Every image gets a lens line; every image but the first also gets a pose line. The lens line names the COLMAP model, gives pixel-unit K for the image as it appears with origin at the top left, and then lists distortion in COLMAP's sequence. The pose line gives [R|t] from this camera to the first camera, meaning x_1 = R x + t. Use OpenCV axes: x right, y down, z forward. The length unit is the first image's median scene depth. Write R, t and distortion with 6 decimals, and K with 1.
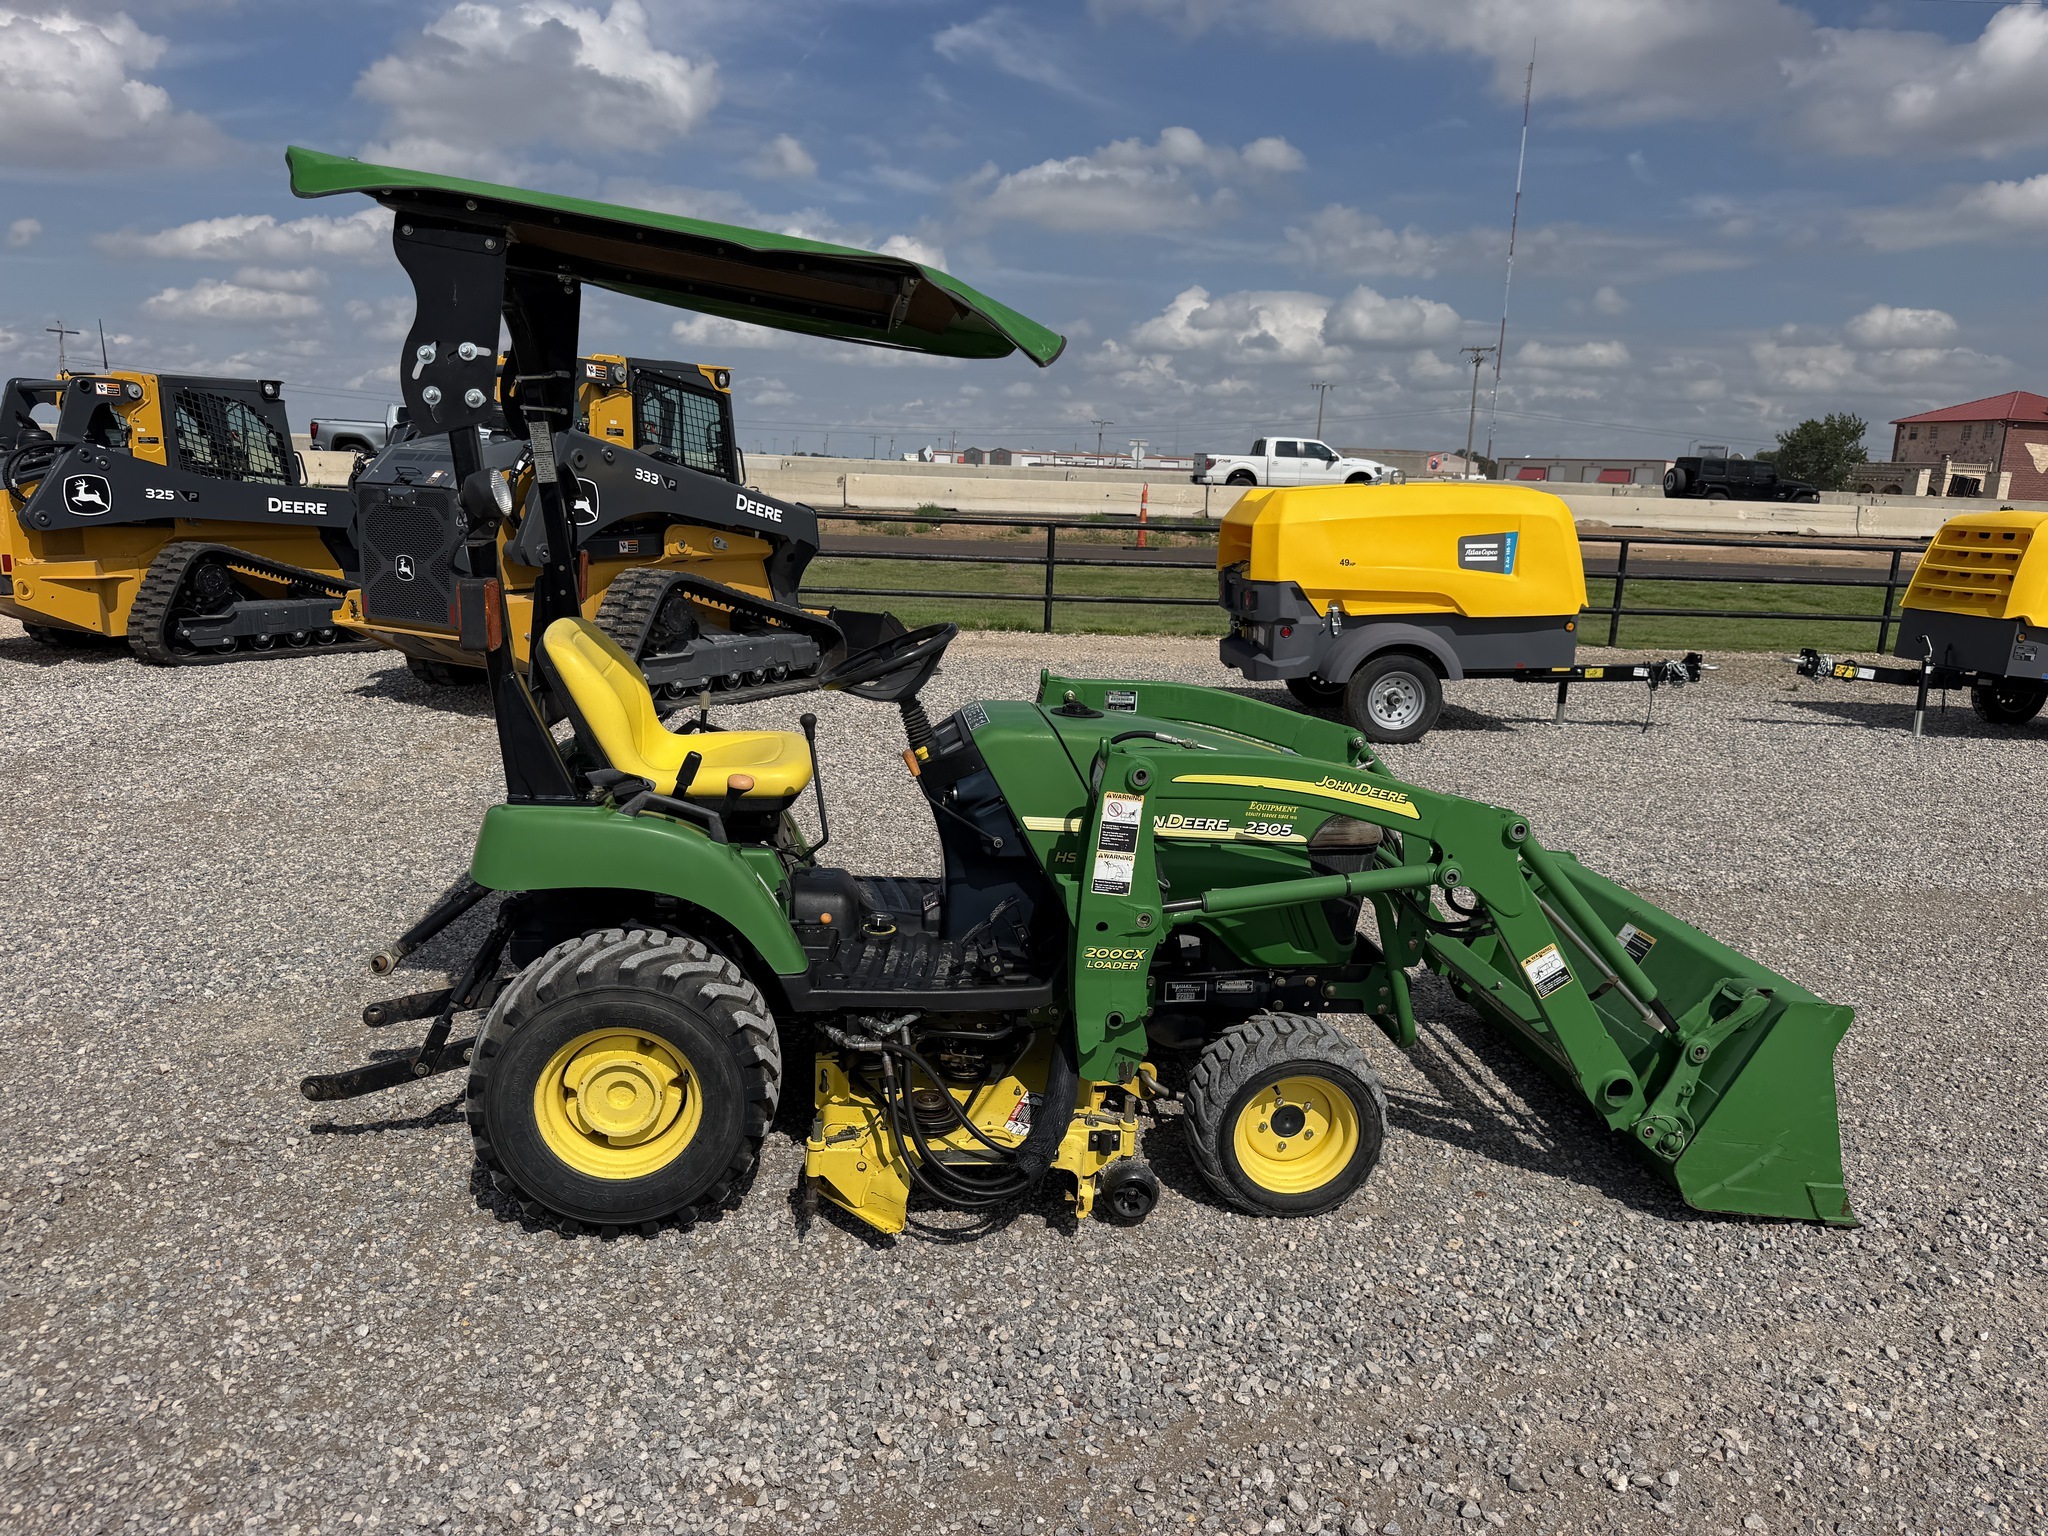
lens RADIAL K [[1440.2, 0, 1015.3], [0, 1440.2, 815.0], [0, 0, 1]] dist [0.005385, -0.021661]
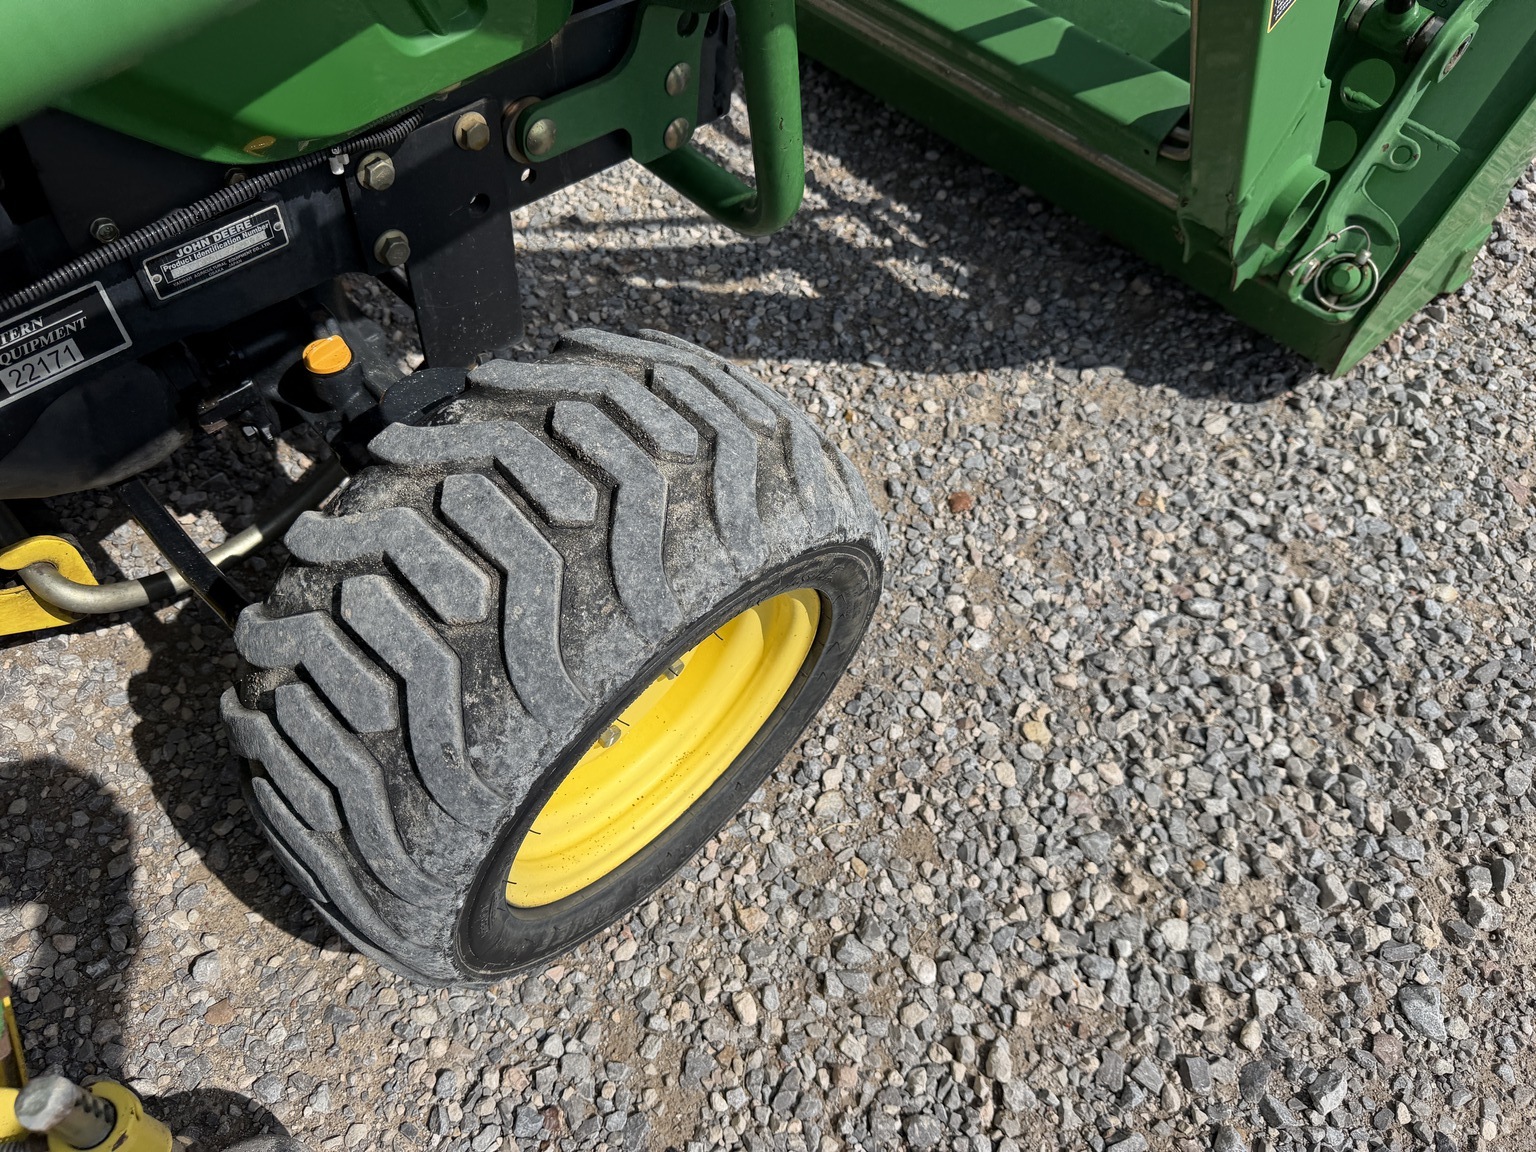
lens RADIAL K [[1080.2, 0, 718.5], [0, 1080.2, 570.6], [0, 0, 1]] dist [0.005385, -0.021661]
pose [[0.798600, -0.480984, 0.361791, 0.051021], [0.116234, 0.713056, 0.691405, 0.014640], [-0.590532, -0.510104, 0.625353, 0.322153]]
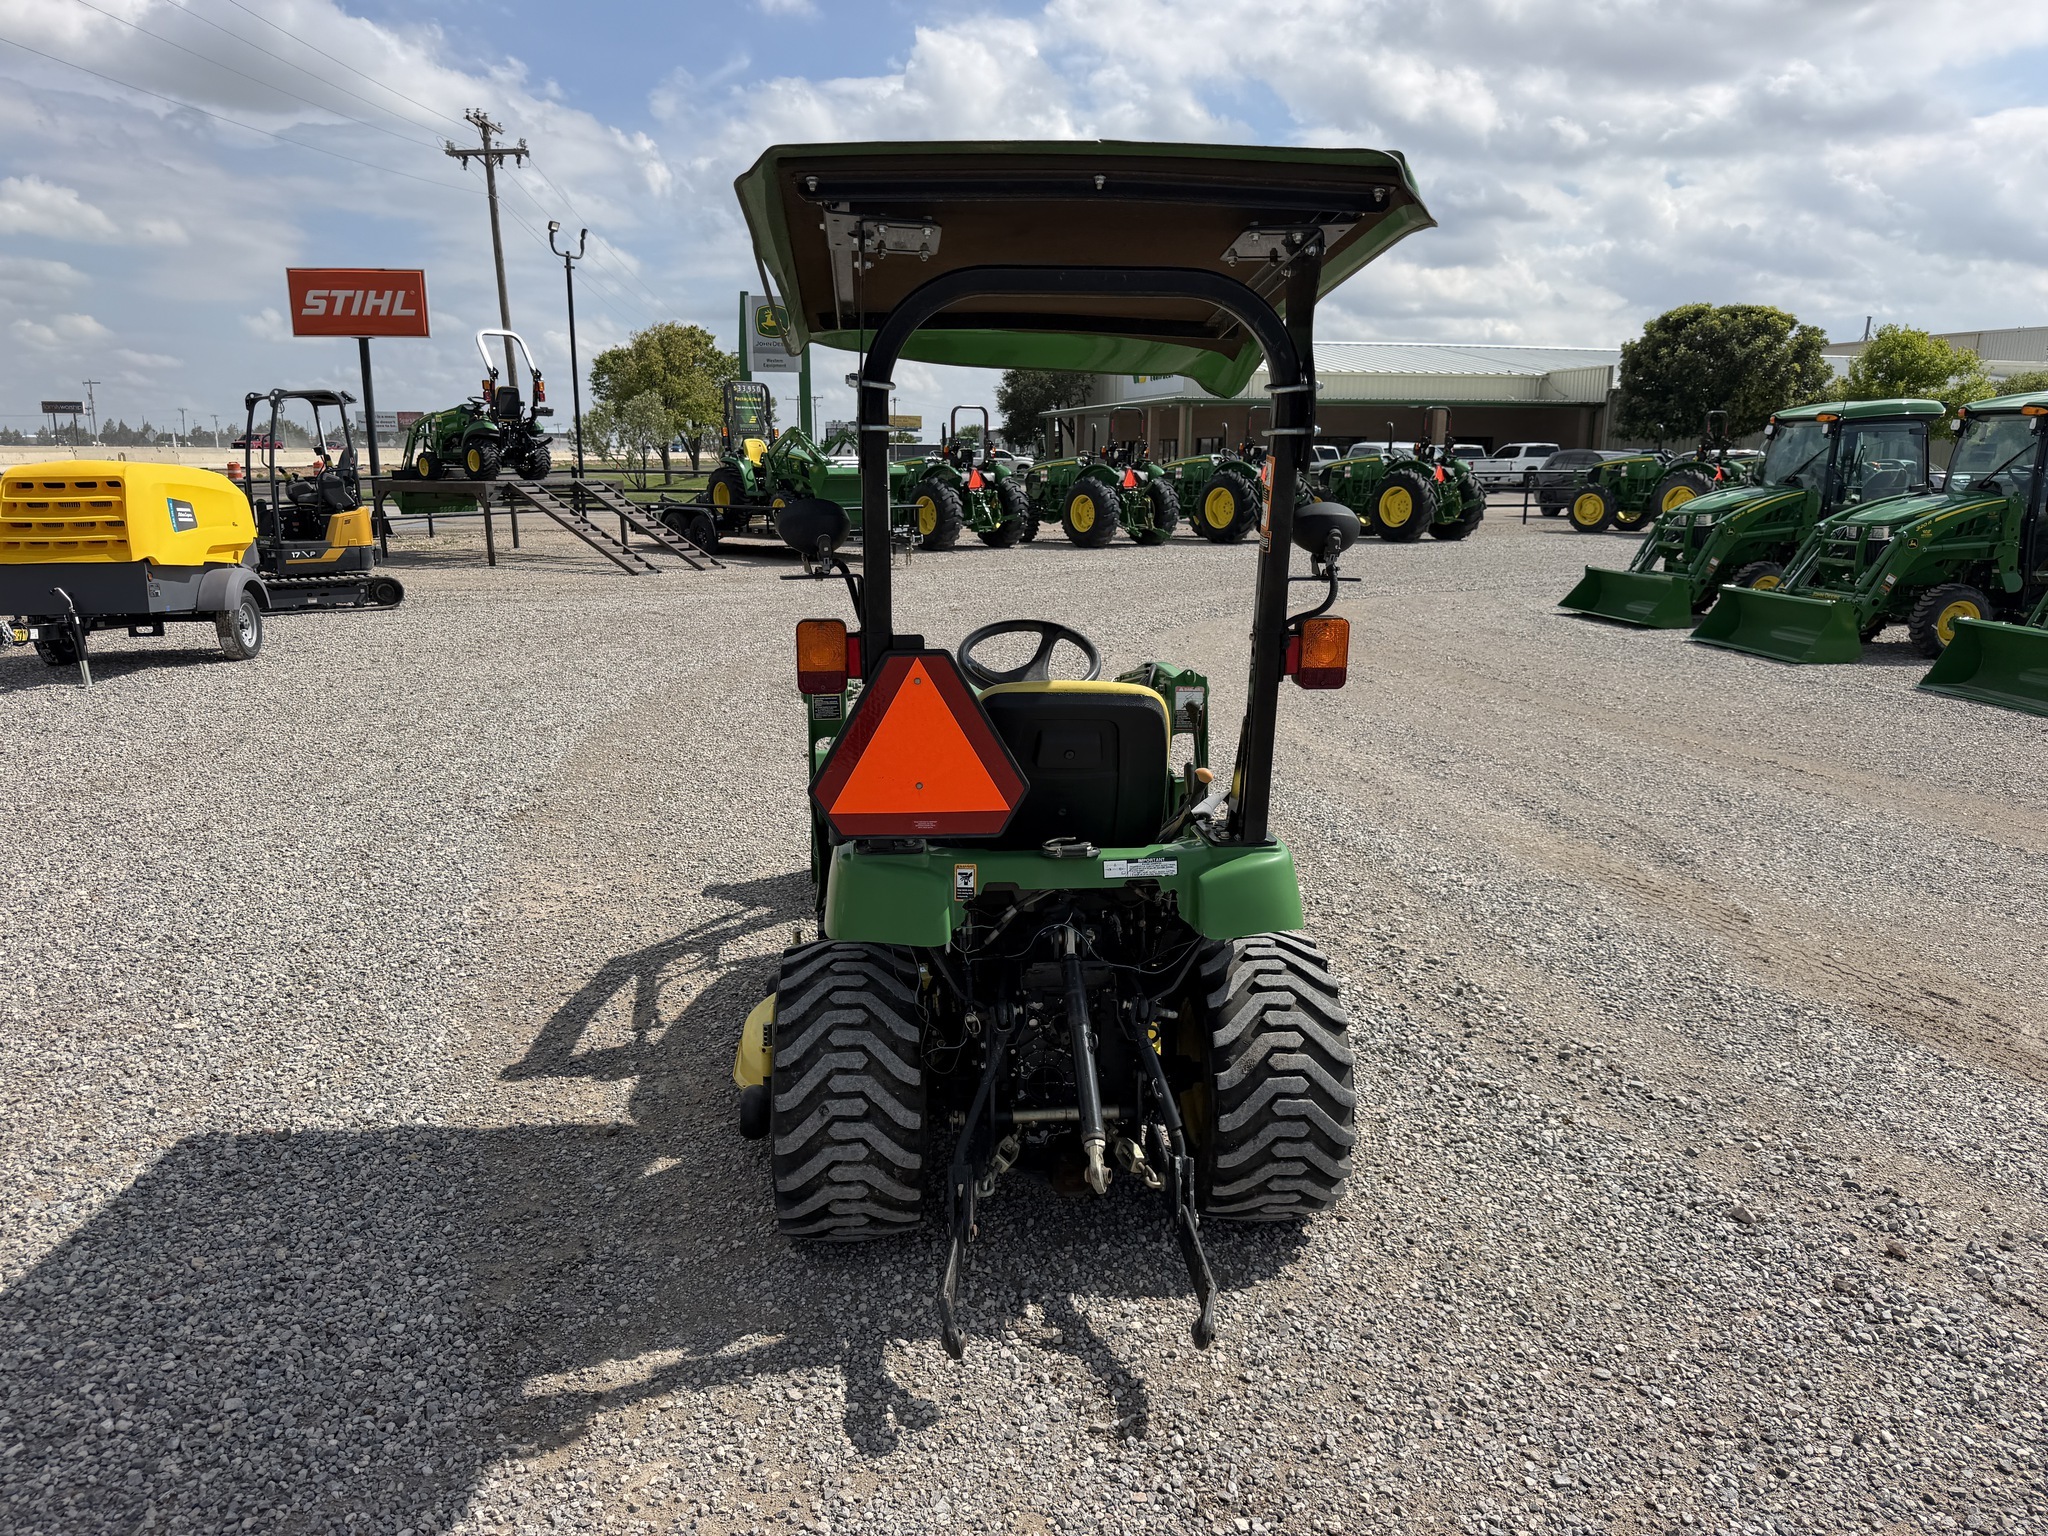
lens RADIAL K [[1457.5, 0, 1019.3], [0, 1457.5, 756.9], [0, 0, 1]] dist [0.008959, -0.028555]
pose [[-0.012897, -0.232684, 0.972467, -0.459134], [0.221129, 0.947804, 0.229716, -0.116292], [-0.975159, 0.218003, 0.039230, 0.396734]]
